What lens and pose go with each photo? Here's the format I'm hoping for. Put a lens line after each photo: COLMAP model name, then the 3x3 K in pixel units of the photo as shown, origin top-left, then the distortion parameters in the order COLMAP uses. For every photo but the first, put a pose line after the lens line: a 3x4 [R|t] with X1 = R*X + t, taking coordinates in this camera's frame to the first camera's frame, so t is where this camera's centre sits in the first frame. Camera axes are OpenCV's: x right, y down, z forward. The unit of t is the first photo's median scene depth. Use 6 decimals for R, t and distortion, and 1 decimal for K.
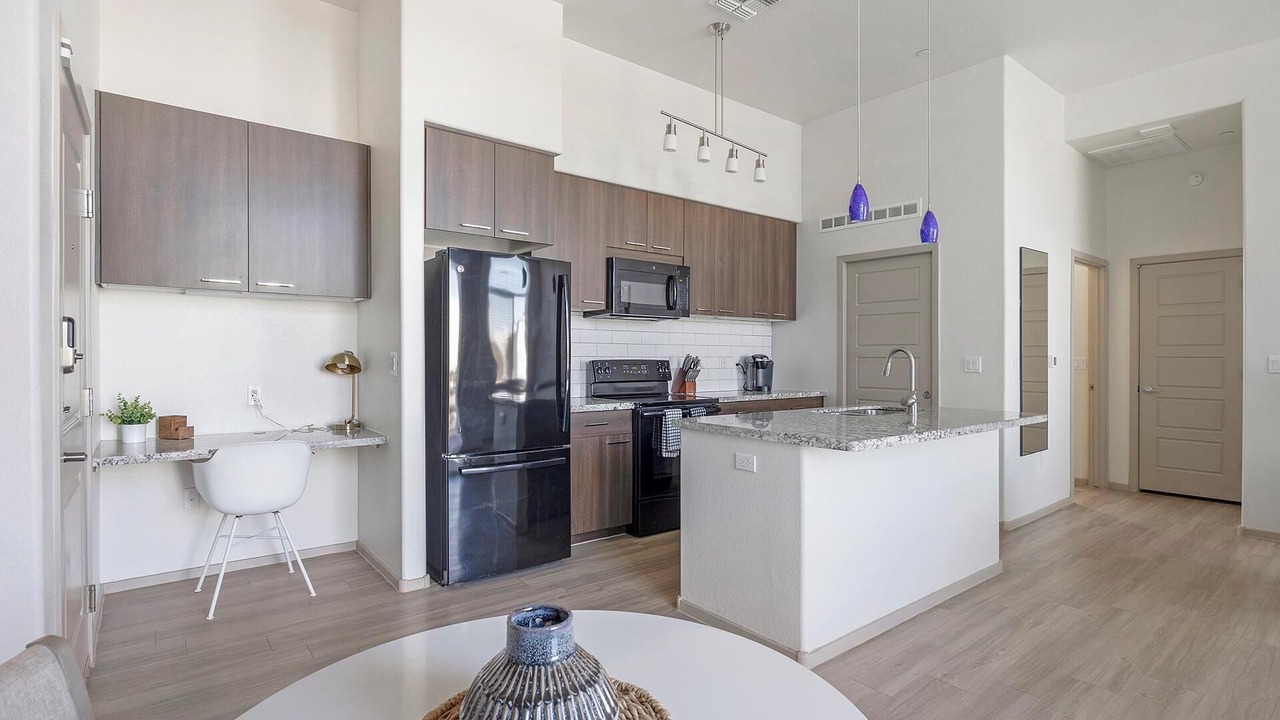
lens RADIAL K [[629.4, 0, 641.4], [0, 629.4, 350.0], [0, 0, 1]] dist [-0.013124, 0.000027]
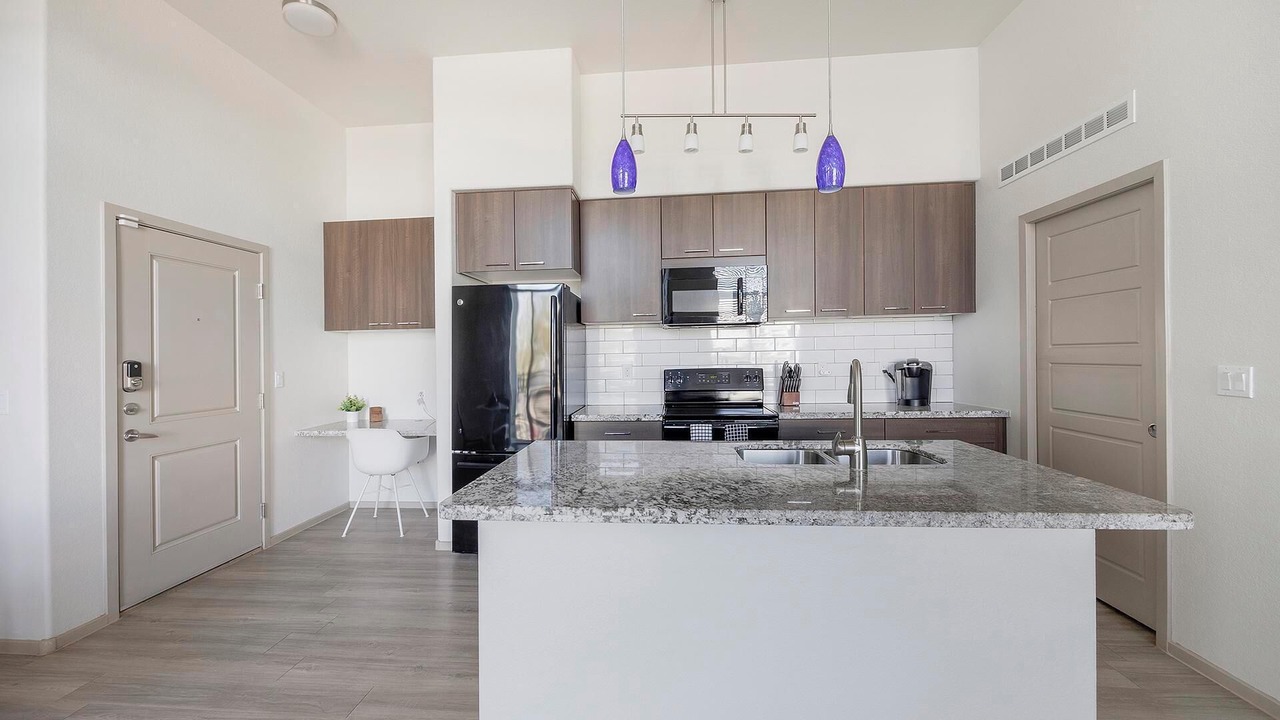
lens RADIAL K [[499.2, 0, 614.2], [0, 499.2, 353.1], [0, 0, 1]] dist [-0.002333, -0.000126]
pose [[0.719798, -0.019735, -0.693903, 0.433575], [0.027781, 0.999614, 0.000388, -0.013745], [0.693627, -0.019556, 0.720068, 0.346417]]
